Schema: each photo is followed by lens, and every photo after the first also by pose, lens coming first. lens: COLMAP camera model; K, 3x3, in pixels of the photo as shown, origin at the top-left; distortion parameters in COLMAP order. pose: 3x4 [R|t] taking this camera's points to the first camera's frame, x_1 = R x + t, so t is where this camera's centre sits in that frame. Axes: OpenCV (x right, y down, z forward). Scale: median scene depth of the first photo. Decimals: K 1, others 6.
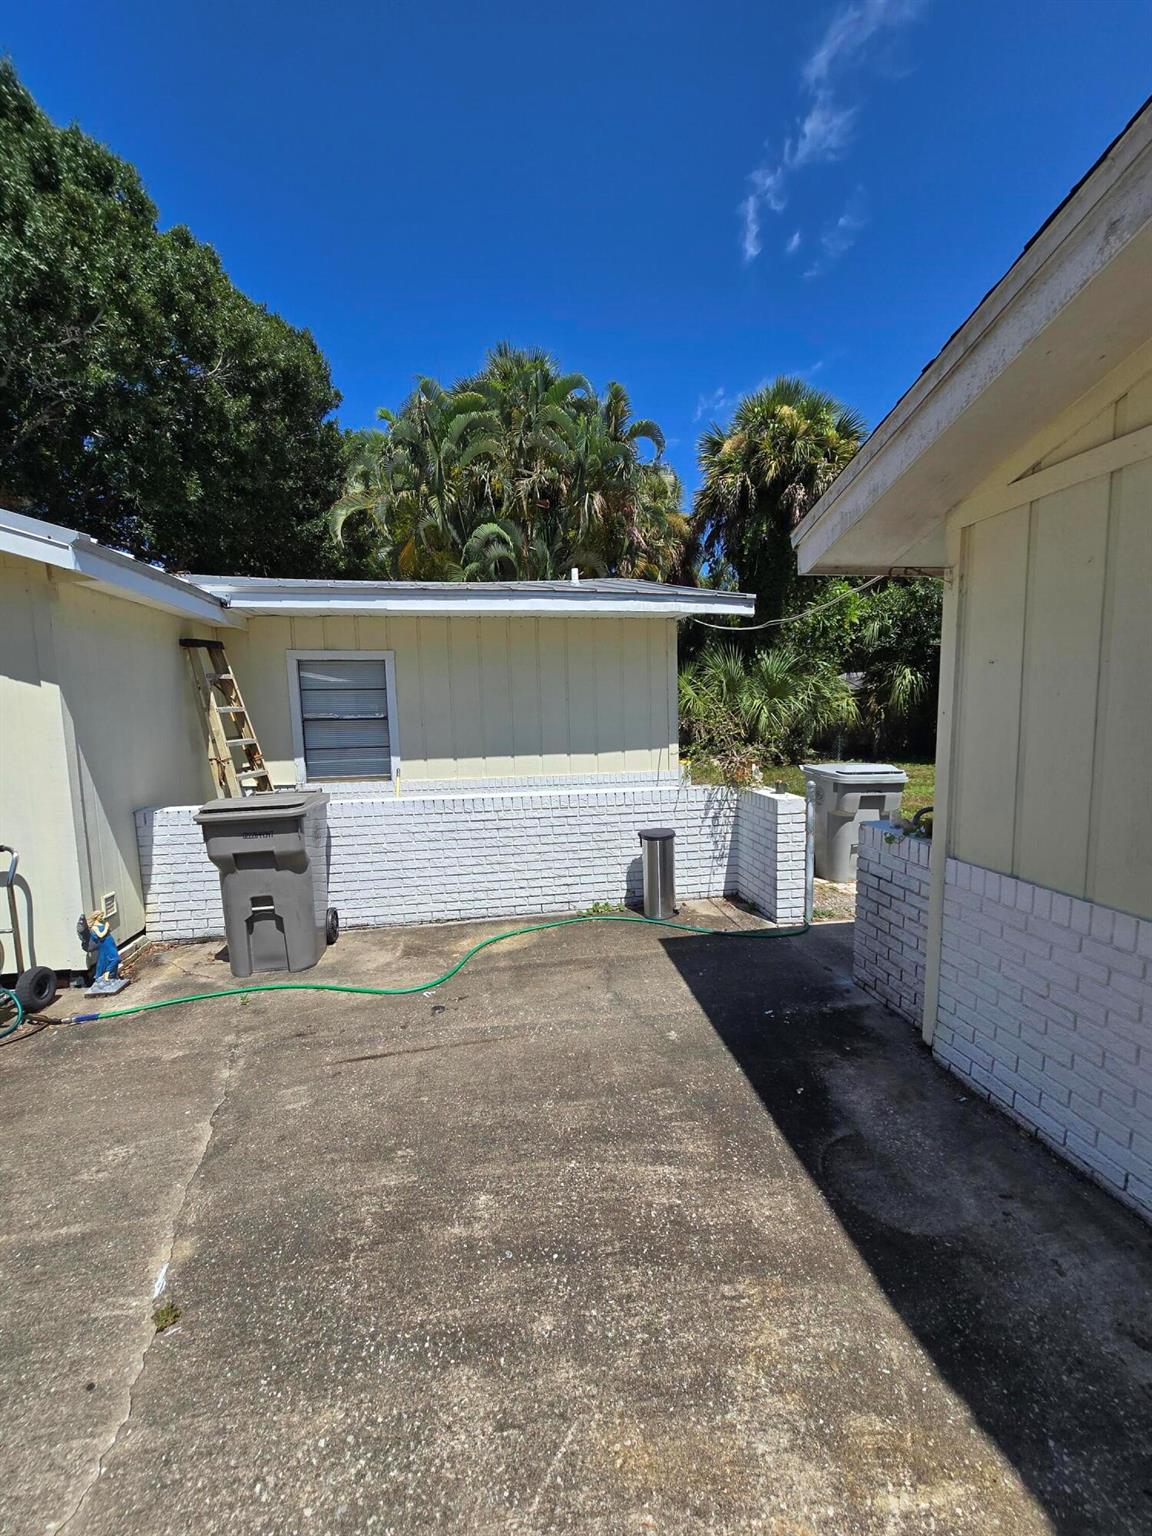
lens RADIAL K [[624.9, 0, 574.4], [0, 624.9, 769.3], [0, 0, 1]] dist [-0.007794, 0.002576]
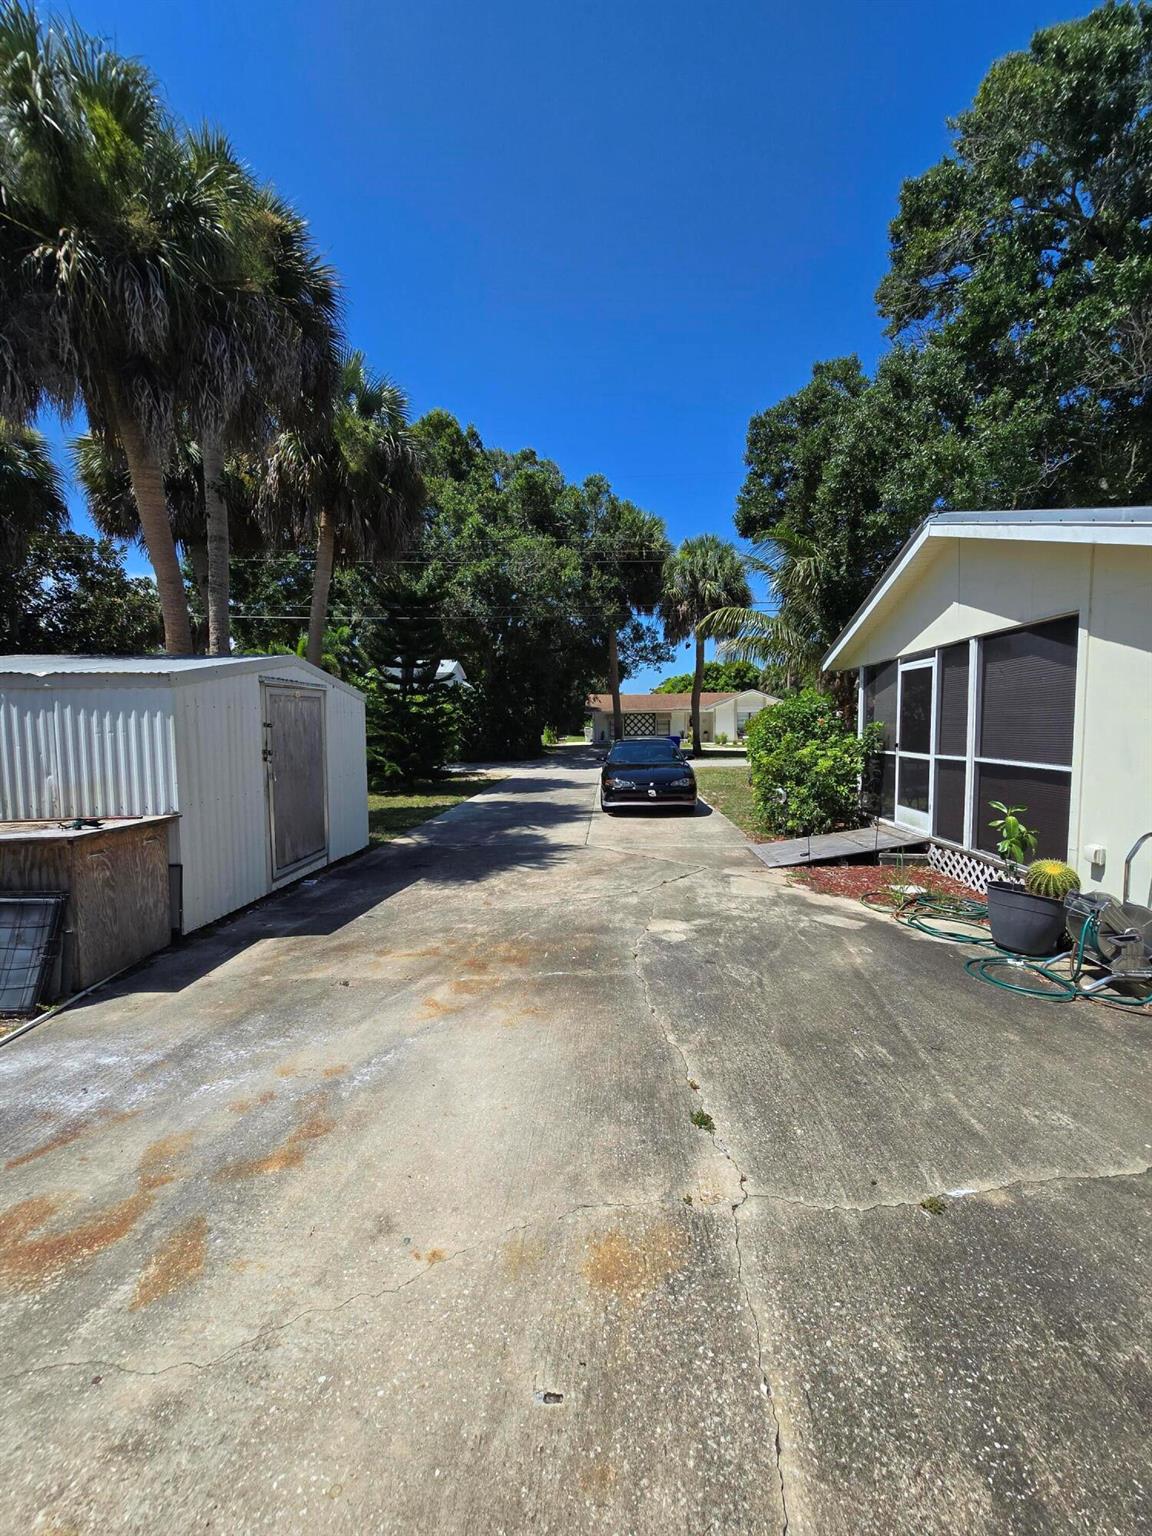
lens RADIAL K [[624.9, 0, 580.5], [0, 624.9, 763.0], [0, 0, 1]] dist [-0.007794, 0.002576]
pose [[-0.222697, 0.089499, -0.970771, 0.533768], [-0.079269, 0.990818, 0.109531, -0.056745], [0.971660, 0.101344, -0.213557, 0.428061]]
